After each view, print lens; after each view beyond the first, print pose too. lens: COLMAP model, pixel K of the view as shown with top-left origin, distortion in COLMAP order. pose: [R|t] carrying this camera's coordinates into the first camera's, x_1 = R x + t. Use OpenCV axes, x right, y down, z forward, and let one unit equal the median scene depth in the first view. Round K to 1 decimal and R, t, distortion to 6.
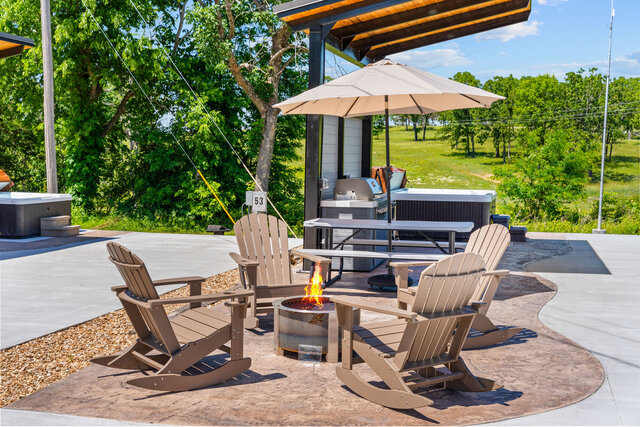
lens RADIAL K [[798.7, 0, 309.6], [0, 798.7, 215.5], [0, 0, 1]] dist [0.019254, 0.026366]
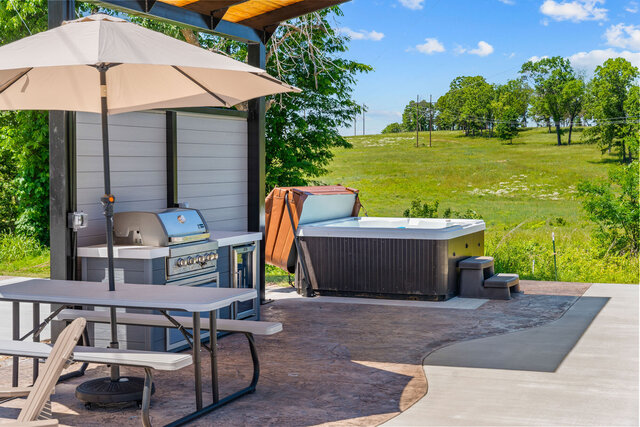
lens RADIAL K [[943.0, 0, 320.0], [0, 943.0, 213.5], [0, 0, 1]] dist [0.024944, 0.077864]
pose [[0.990150, -0.008632, -0.139744, 0.127858], [0.005201, 0.999676, -0.024901, -0.010772], [0.139914, 0.023929, 0.989875, 0.121803]]
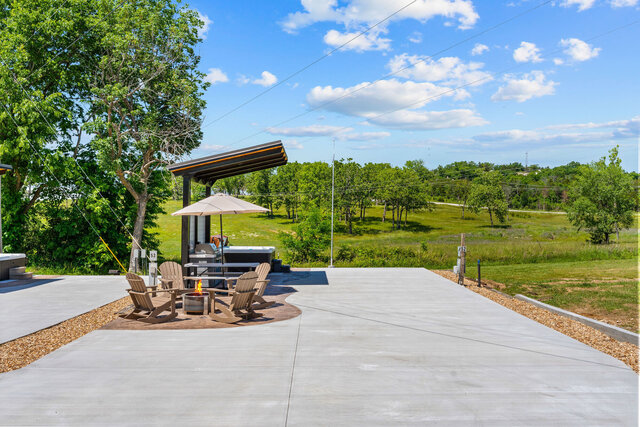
lens RADIAL K [[619.4, 0, 320.0], [0, 619.4, 213.5], [0, 0, 1]] dist [-0.008555, 0.000012]
pose [[0.962364, -0.007220, 0.271669, -0.040538], [0.028148, 0.996919, -0.073215, 0.000930], [-0.270303, 0.078107, 0.959602, -0.280794]]
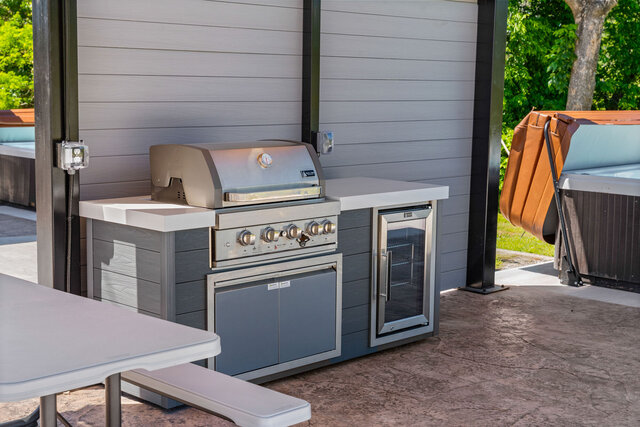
lens RADIAL K [[971.8, 0, 320.0], [0, 971.8, 213.5], [0, 0, 1]] dist [0.001753, 0.001493]
pose [[0.855778, 0.069785, -0.512615, 0.143761], [-0.043256, 0.997043, 0.063520, -0.019441], [0.515531, -0.032185, 0.856266, 0.277308]]
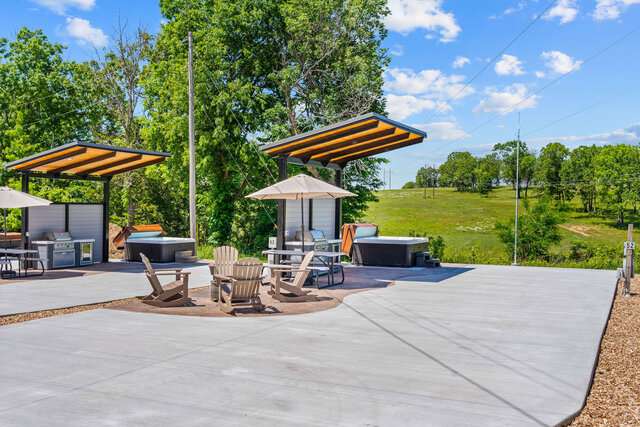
lens RADIAL K [[667.2, 0, 320.0], [0, 667.2, 213.5], [0, 0, 1]] dist [-0.007613, -0.005476]
pose [[0.980134, -0.001343, -0.198334, 0.177121], [-0.012309, 0.997638, -0.067585, 0.009236], [0.197956, 0.068684, 0.977802, -0.250023]]
